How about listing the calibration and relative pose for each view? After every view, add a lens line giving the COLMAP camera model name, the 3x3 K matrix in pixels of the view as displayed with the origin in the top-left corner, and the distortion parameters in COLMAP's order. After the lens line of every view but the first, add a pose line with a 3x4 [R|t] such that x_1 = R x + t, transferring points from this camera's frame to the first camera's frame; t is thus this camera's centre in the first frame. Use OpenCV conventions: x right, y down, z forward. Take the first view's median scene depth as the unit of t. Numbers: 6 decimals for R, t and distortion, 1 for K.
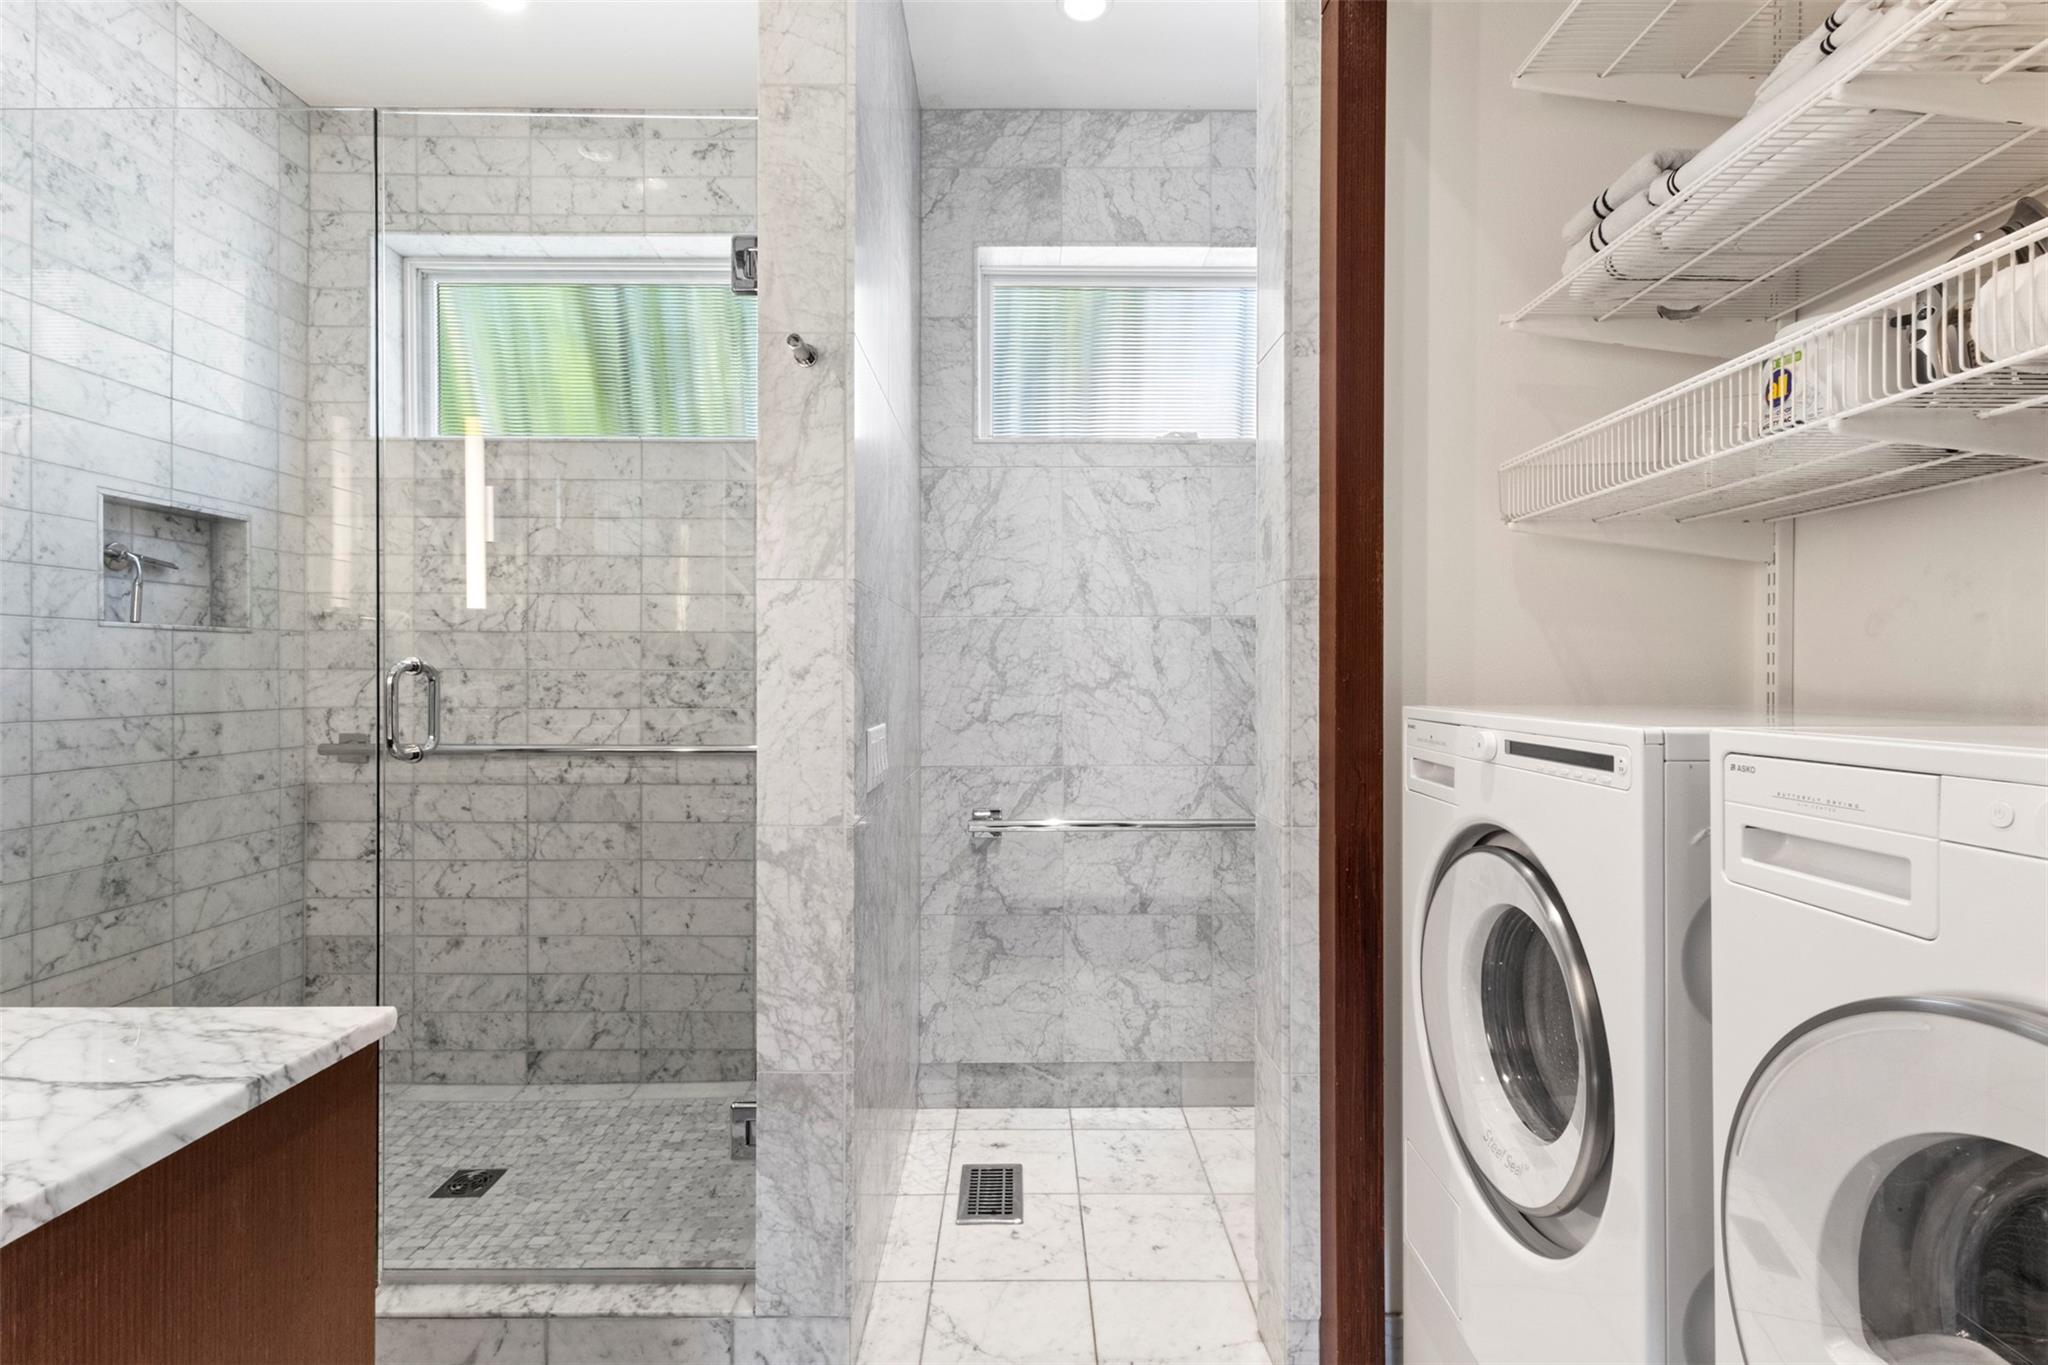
lens RADIAL K [[948.6, 0, 1023.1], [0, 948.6, 677.9], [0, 0, 1]] dist [0.003933, -0.000631]
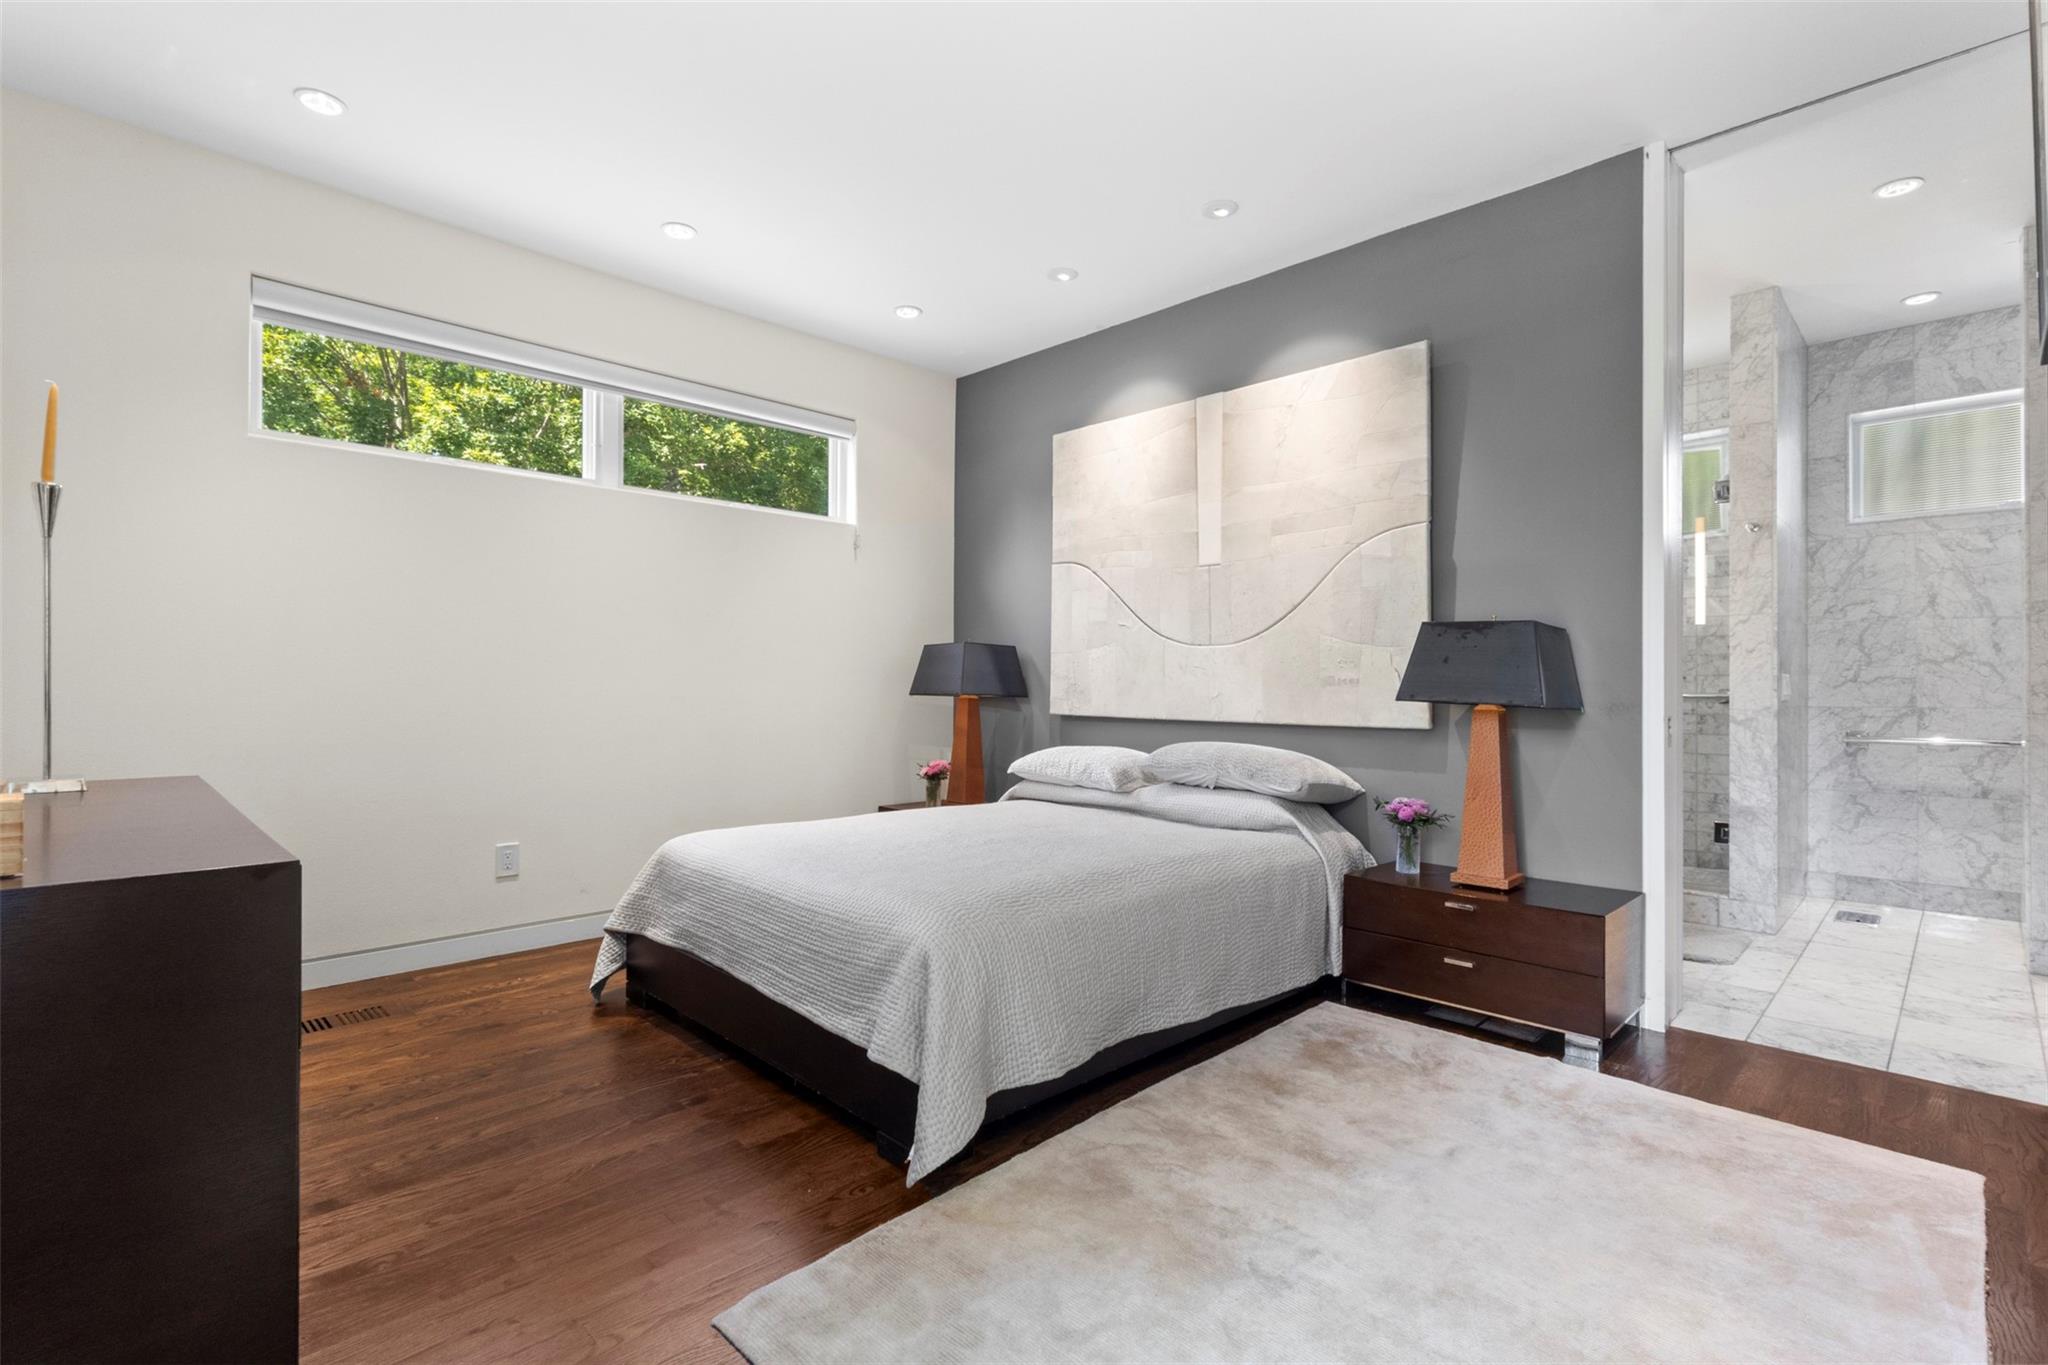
lens RADIAL K [[948.6, 0, 1015.2], [0, 948.6, 679.7], [0, 0, 1]] dist [0.003933, -0.000631]
pose [[0.702832, -0.003478, -0.711348, 0.120326], [-0.002872, 0.999966, -0.007727, 0.060459], [0.711350, 0.007474, 0.702798, -1.358242]]
